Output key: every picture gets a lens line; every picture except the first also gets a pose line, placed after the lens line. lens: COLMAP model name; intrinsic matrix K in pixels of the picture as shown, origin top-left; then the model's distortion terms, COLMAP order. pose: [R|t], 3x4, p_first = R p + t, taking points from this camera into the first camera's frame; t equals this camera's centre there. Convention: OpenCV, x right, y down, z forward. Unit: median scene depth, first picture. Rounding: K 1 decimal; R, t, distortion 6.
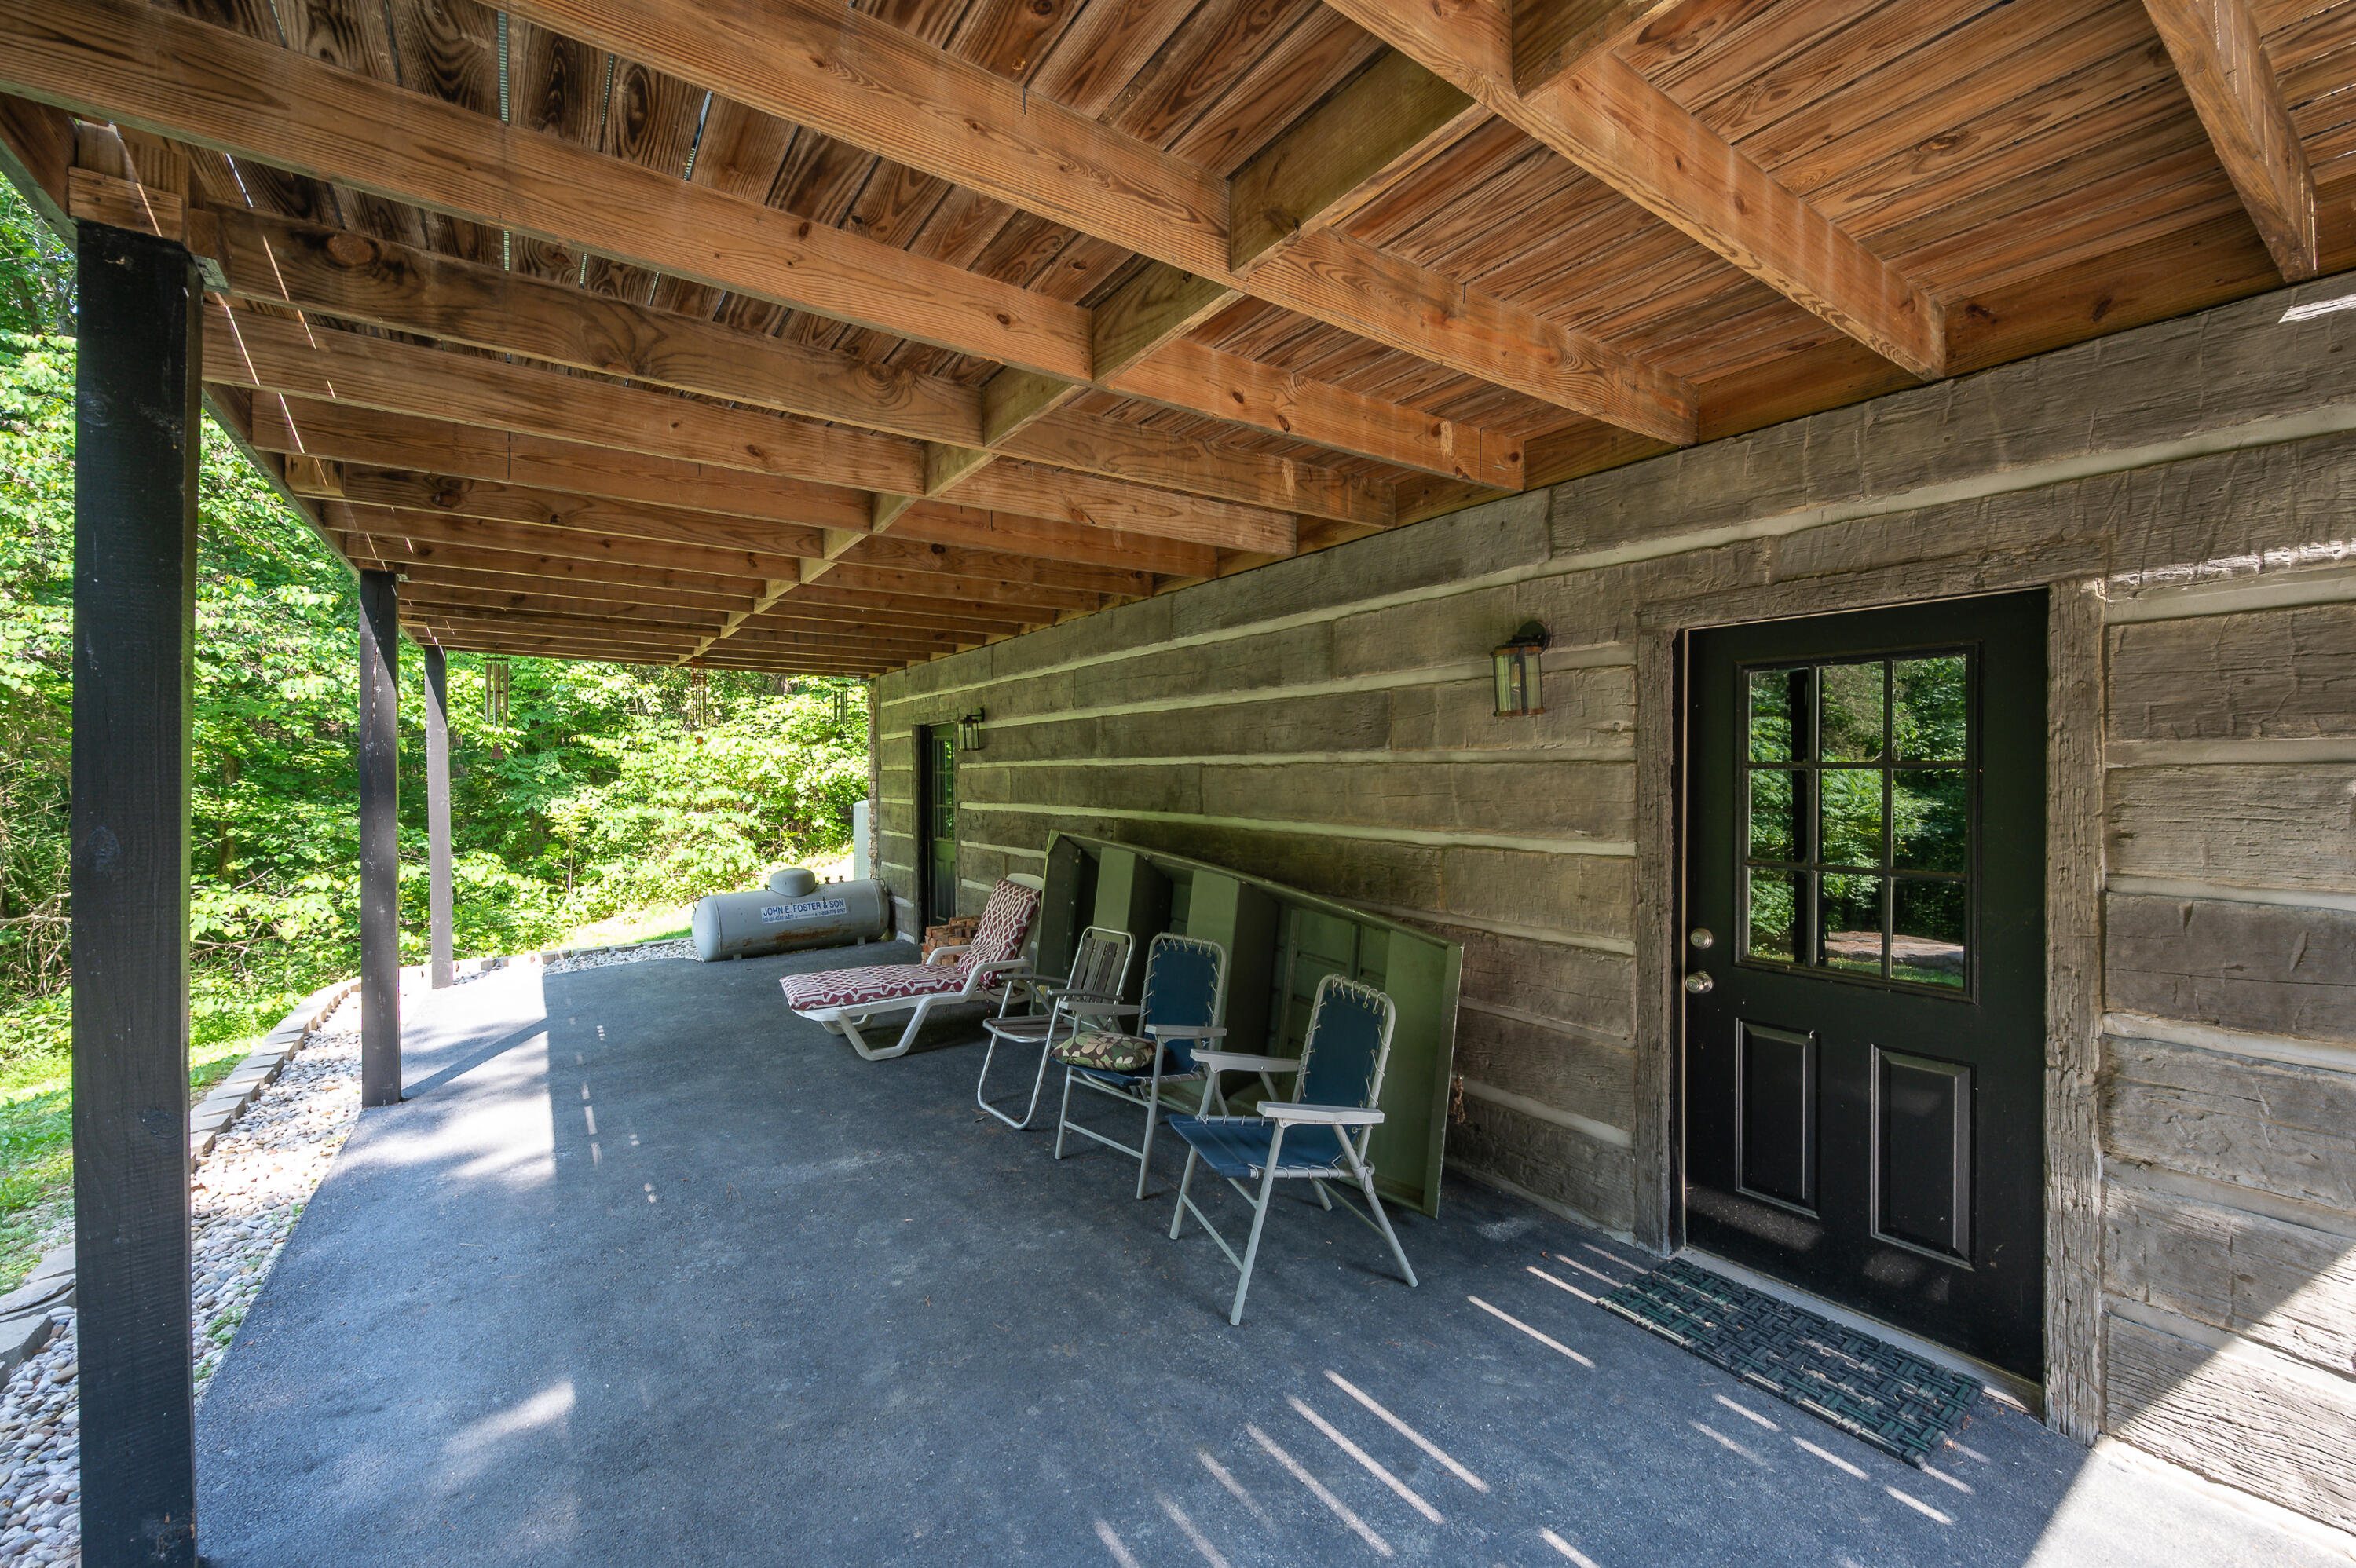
lens RADIAL K [[929.2, 0, 1204.0], [0, 929.2, 785.7], [0, 0, 1]] dist [0.002048, 0.000142]
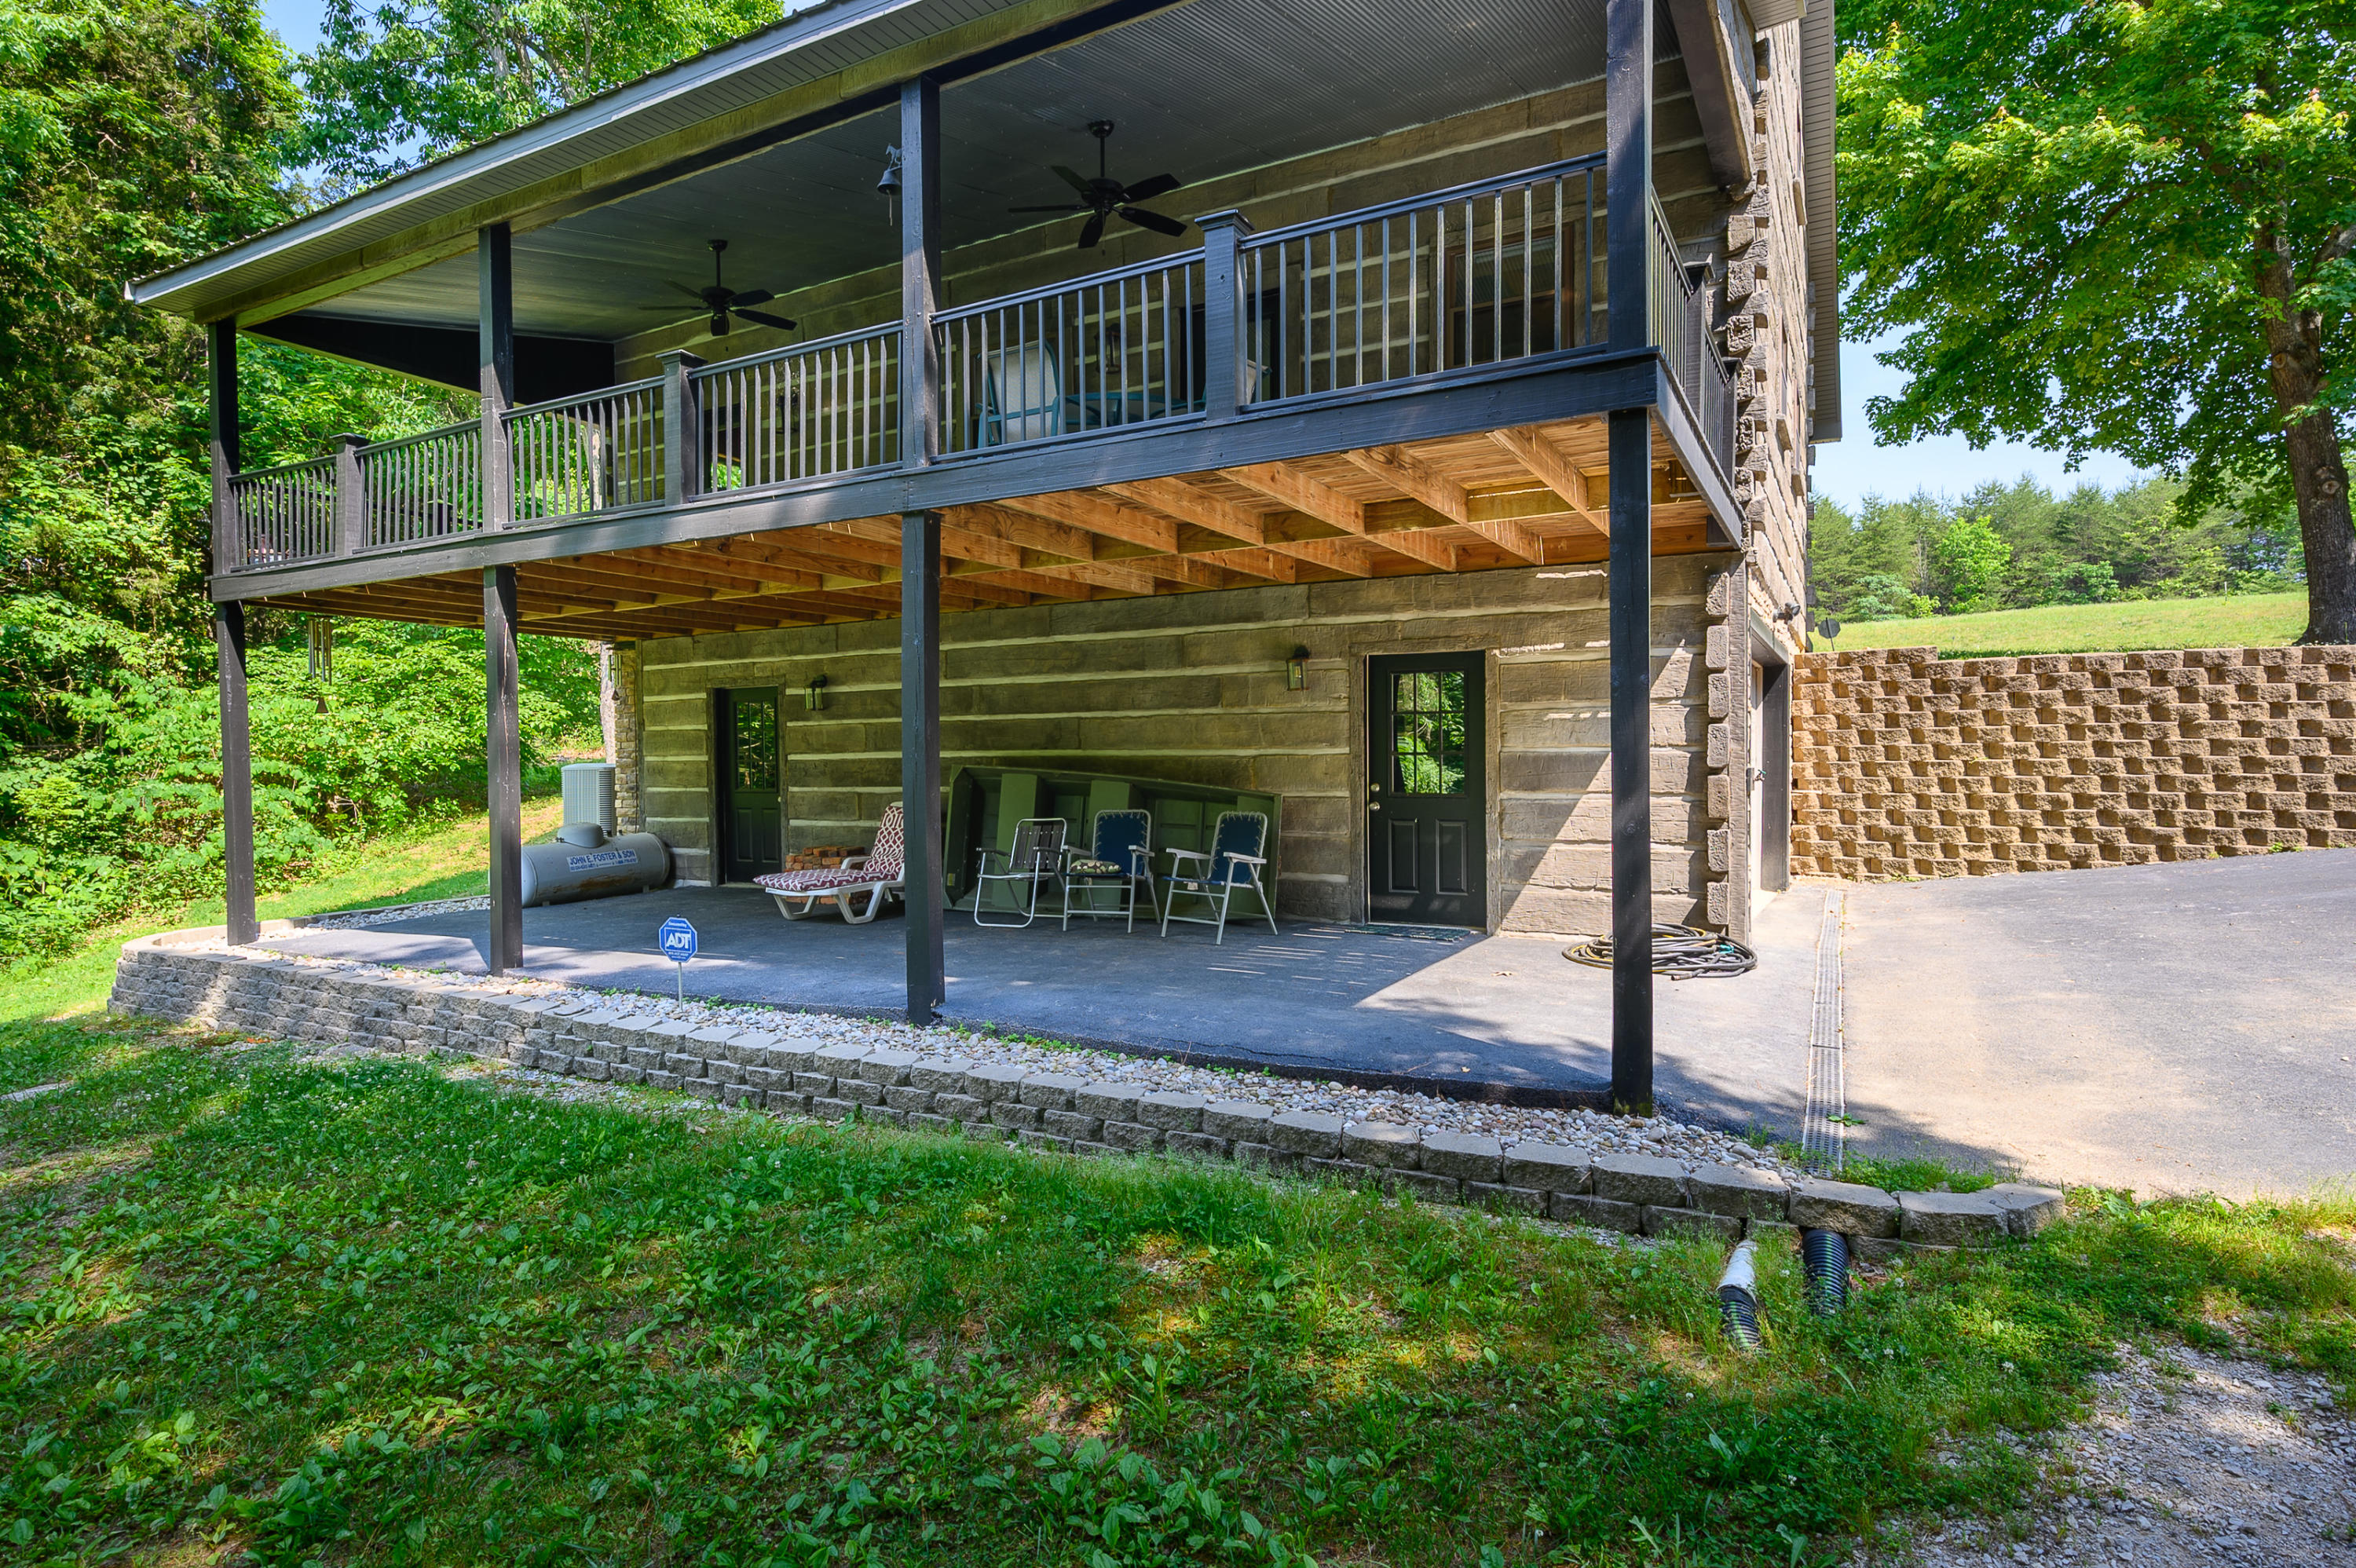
lens RADIAL K [[1214.5, 0, 1178.0], [0, 1214.5, 784.0], [0, 0, 1]] dist [-0.003379, 0.000409]
pose [[0.905650, -0.015296, 0.423749, -1.015651], [0.012559, 0.999878, 0.009251, 0.101899], [-0.423839, -0.003057, 0.905732, -1.308109]]
